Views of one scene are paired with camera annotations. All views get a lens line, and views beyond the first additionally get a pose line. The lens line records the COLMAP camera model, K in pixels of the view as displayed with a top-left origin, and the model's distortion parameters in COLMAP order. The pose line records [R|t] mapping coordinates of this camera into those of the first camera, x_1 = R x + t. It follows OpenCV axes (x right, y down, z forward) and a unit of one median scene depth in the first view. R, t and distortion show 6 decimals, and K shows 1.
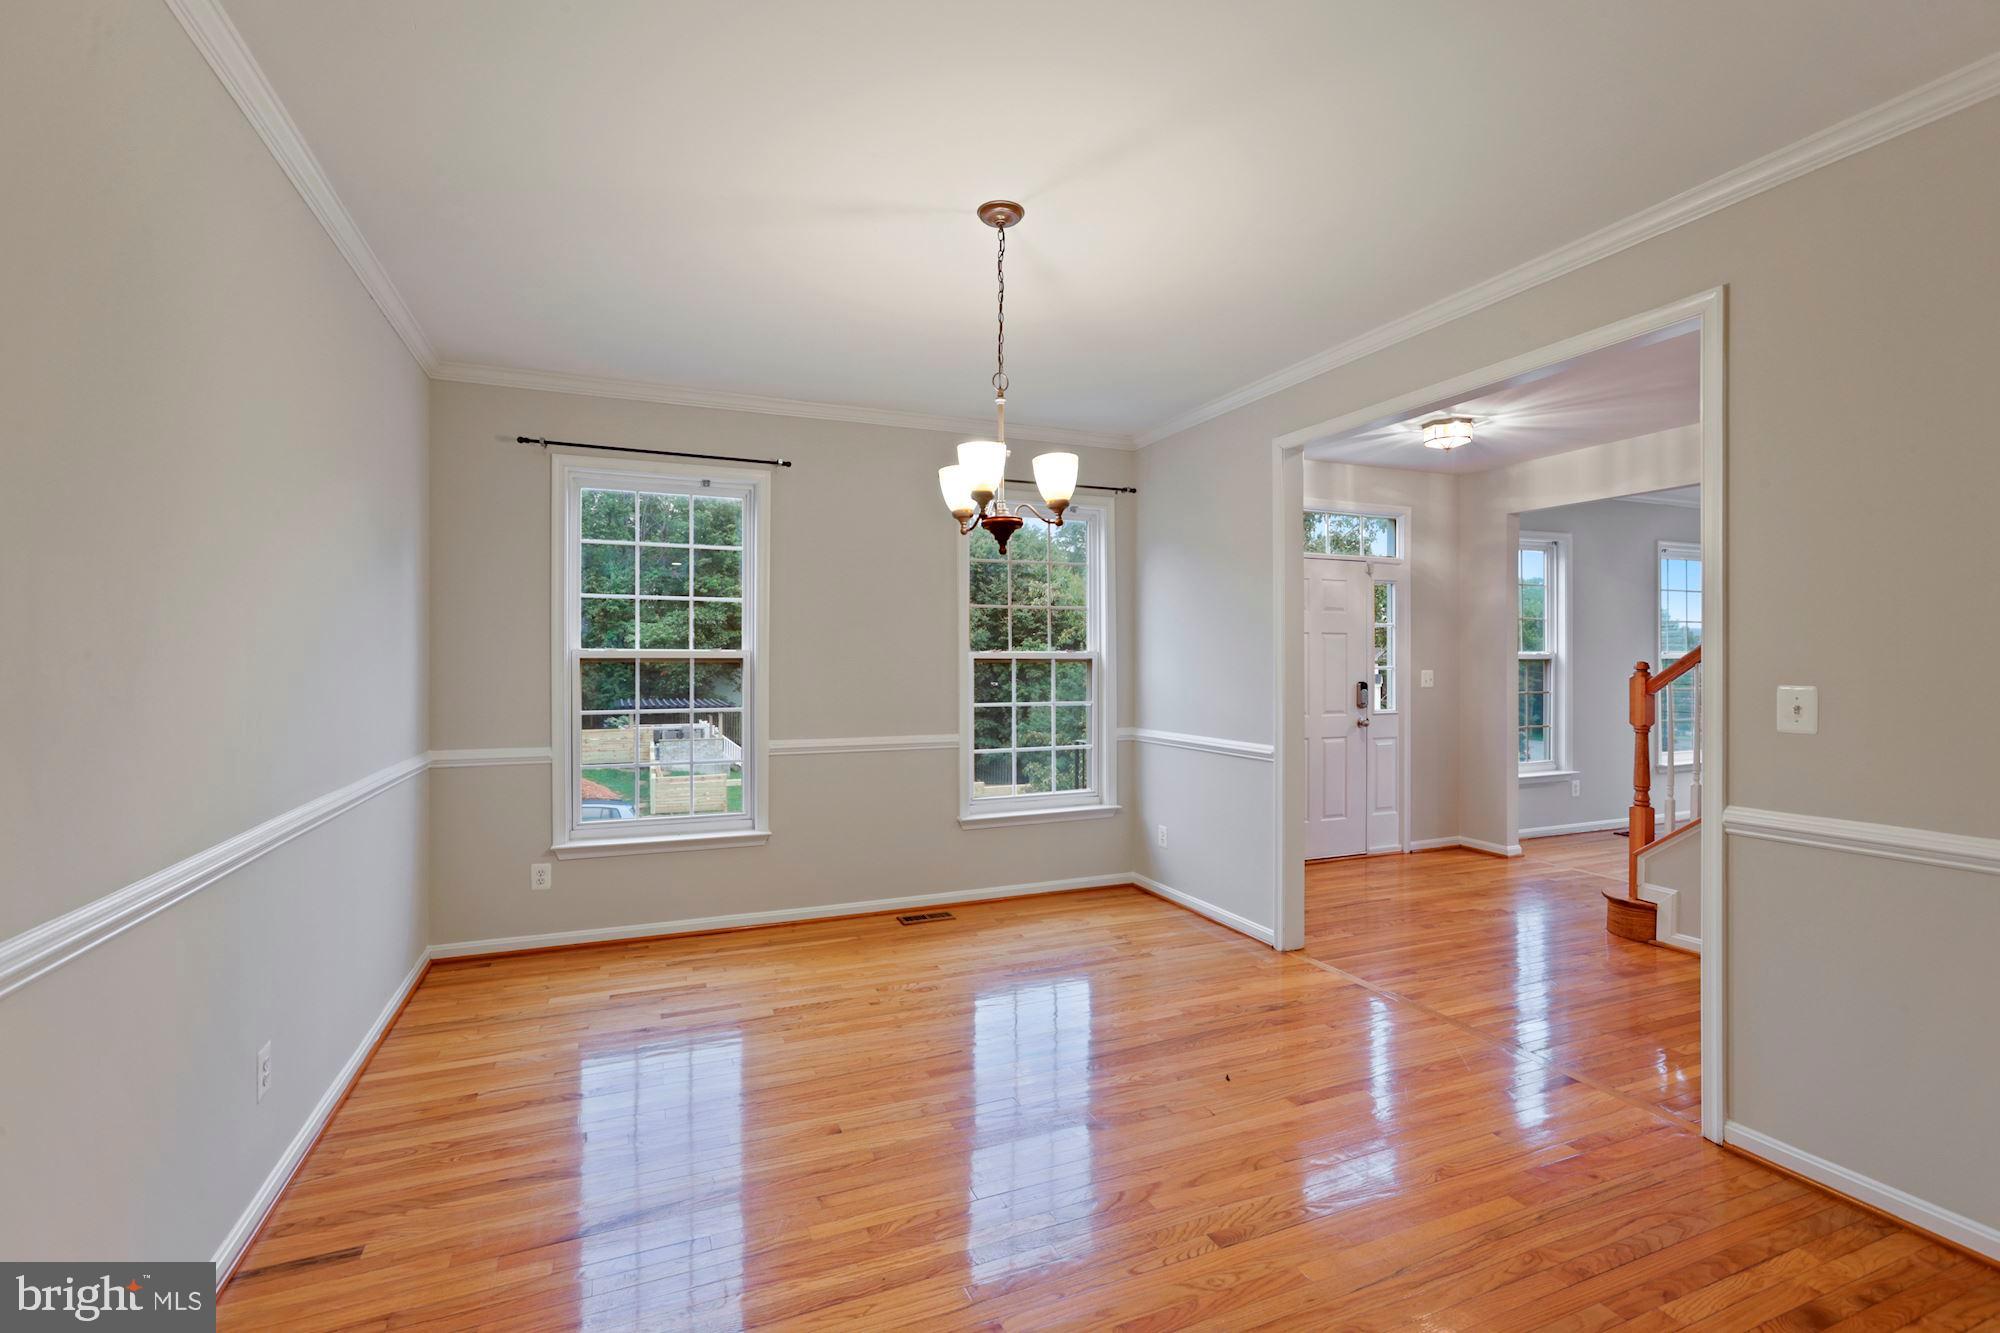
lens RADIAL K [[906.2, 0, 995.8], [0, 906.2, 659.3], [0, 0, 1]] dist [-0.008171, 0.000250]
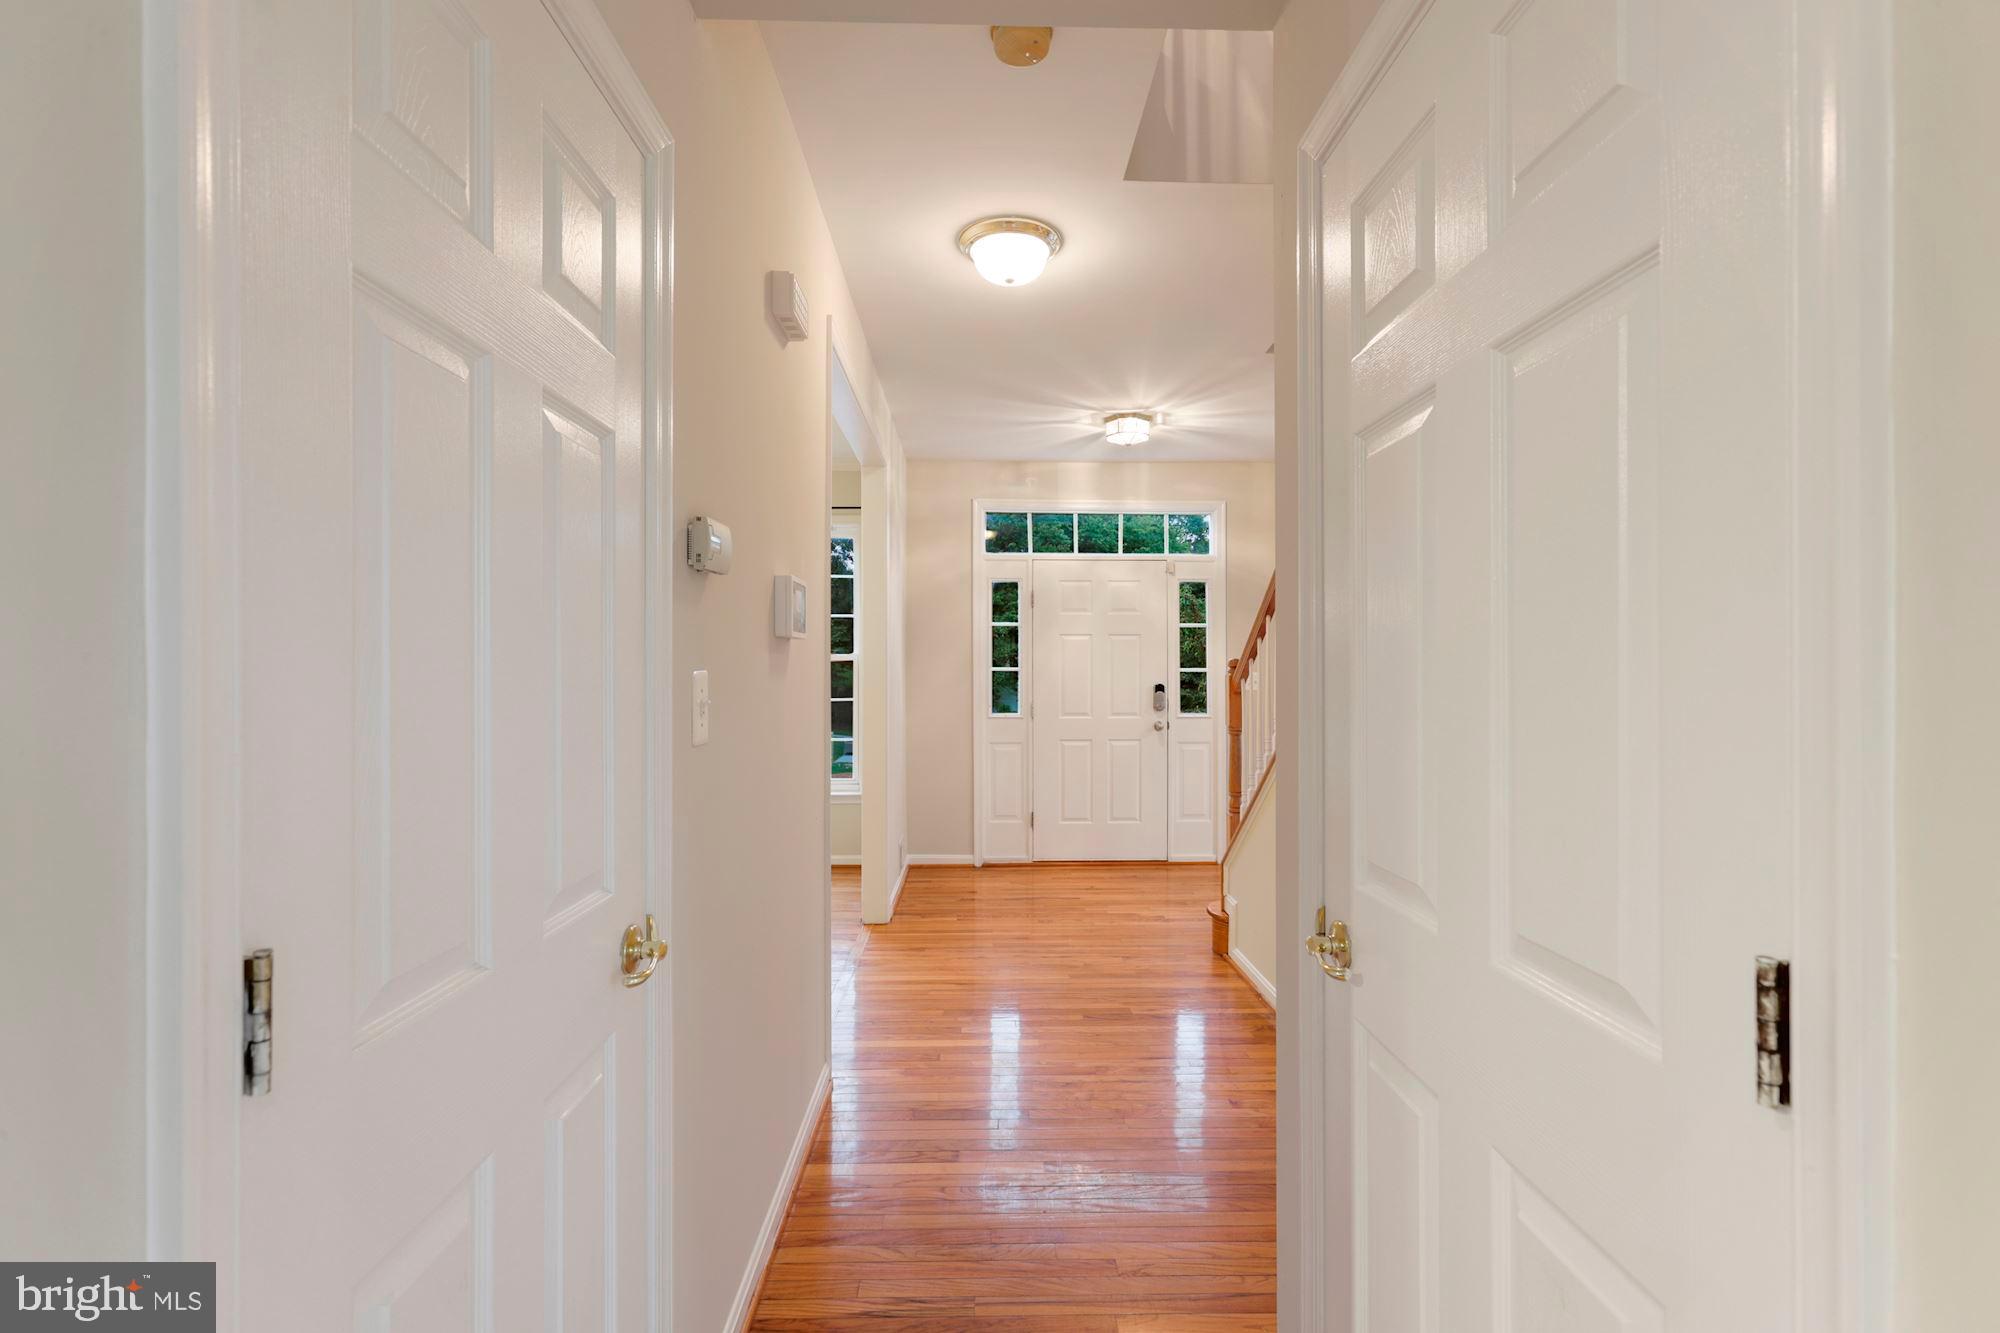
lens RADIAL K [[906.2, 0, 995.8], [0, 906.2, 659.3], [0, 0, 1]] dist [-0.008171, 0.000250]
pose [[0.929812, -0.001883, -0.368030, 0.600818], [-0.003248, 0.999906, -0.013324, 0.011766], [0.368021, 0.013584, 0.929718, 0.023855]]
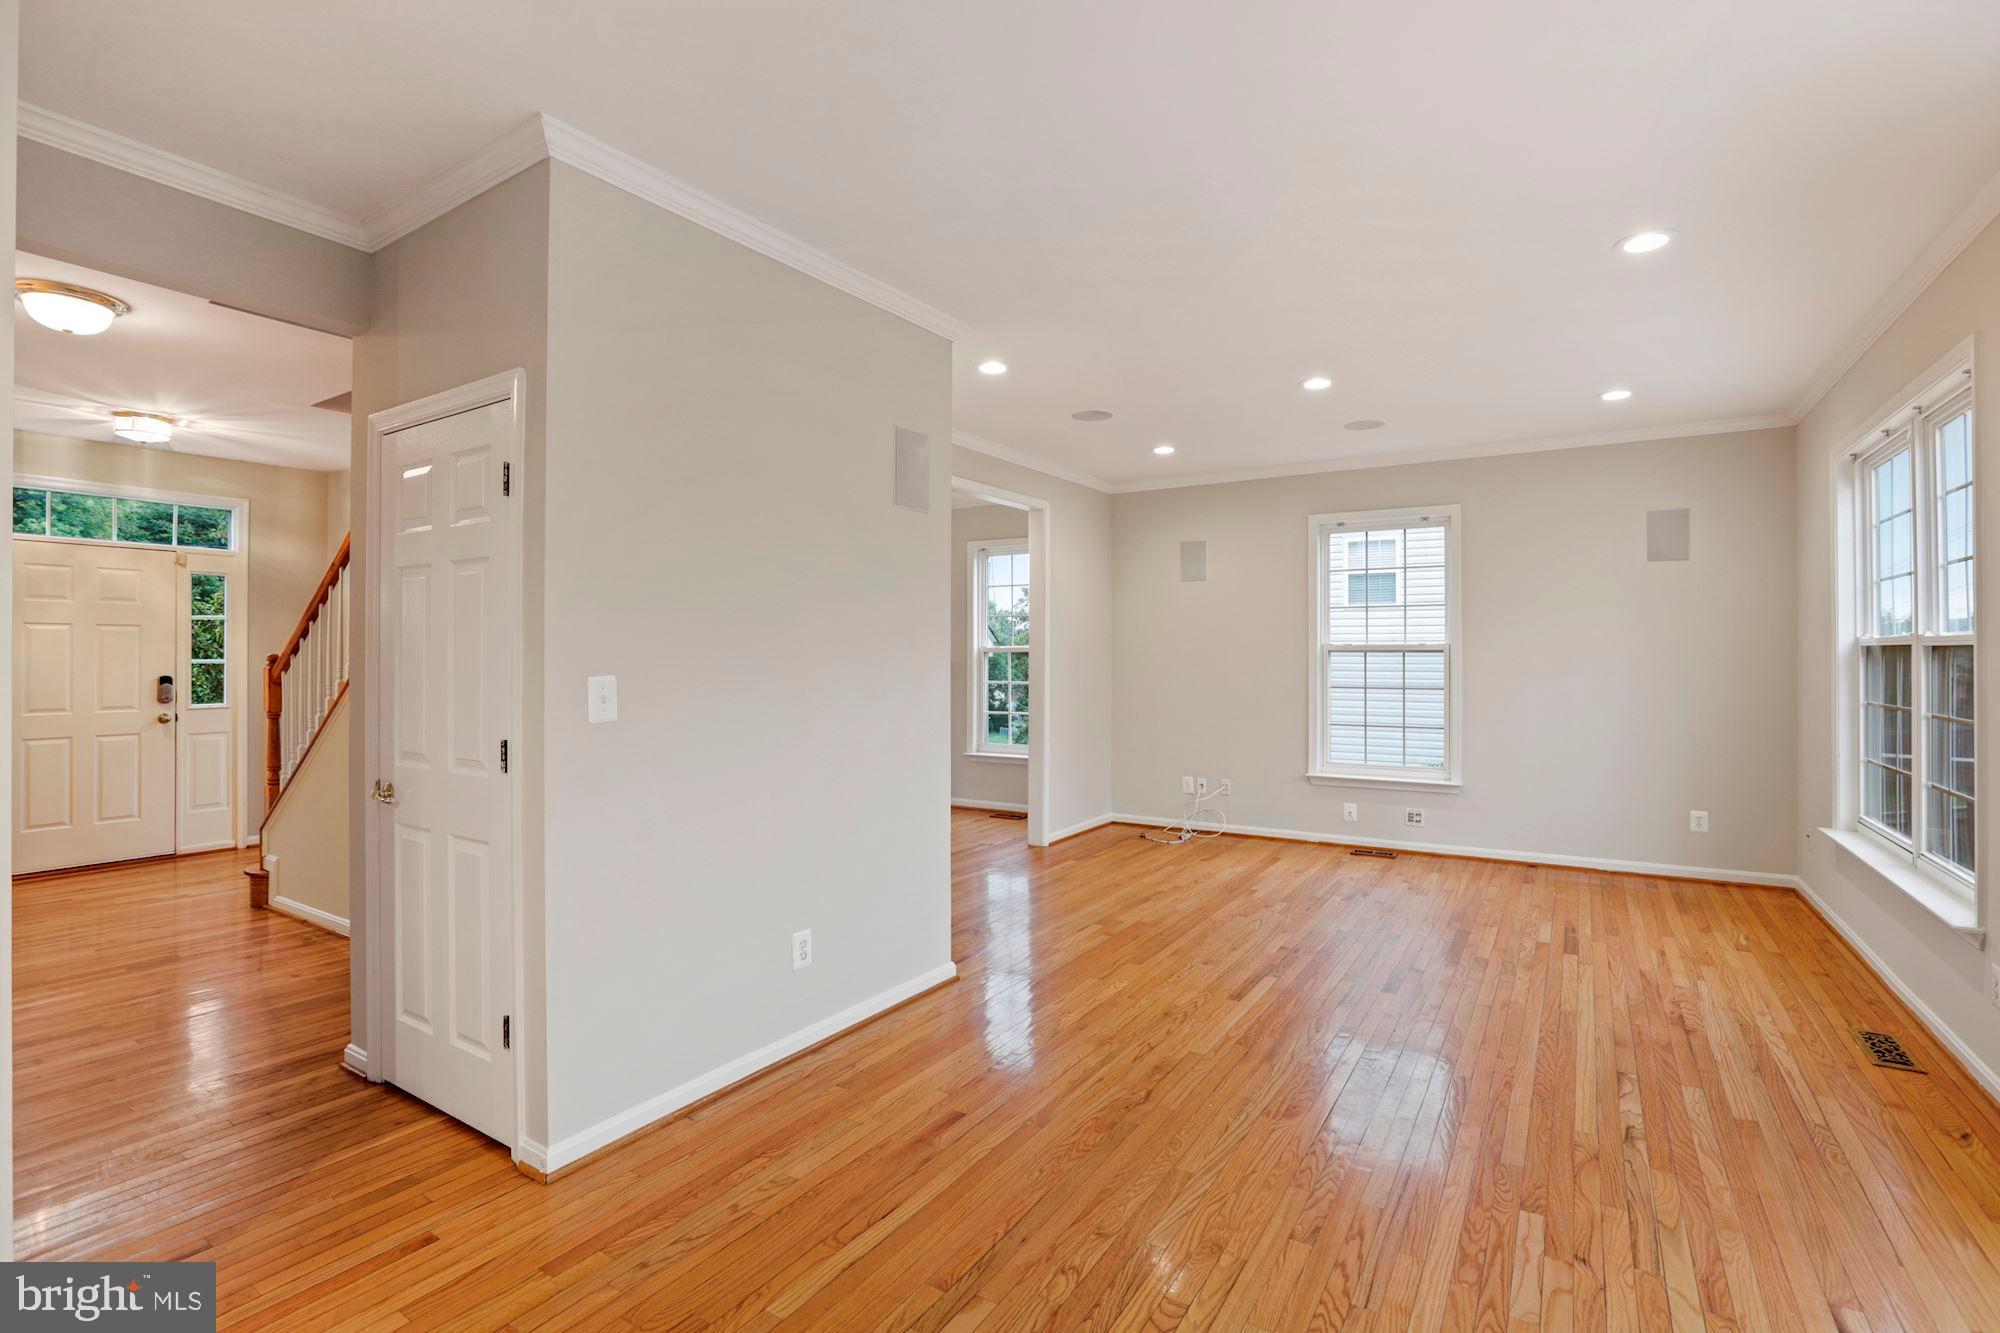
lens RADIAL K [[906.2, 0, 995.8], [0, 906.2, 659.3], [0, 0, 1]] dist [-0.008171, 0.000250]
pose [[0.825709, 0.003279, 0.564087, 0.594339], [-0.003417, 0.999994, -0.000812, 0.004964], [-0.564086, -0.001257, 0.825715, -0.289814]]
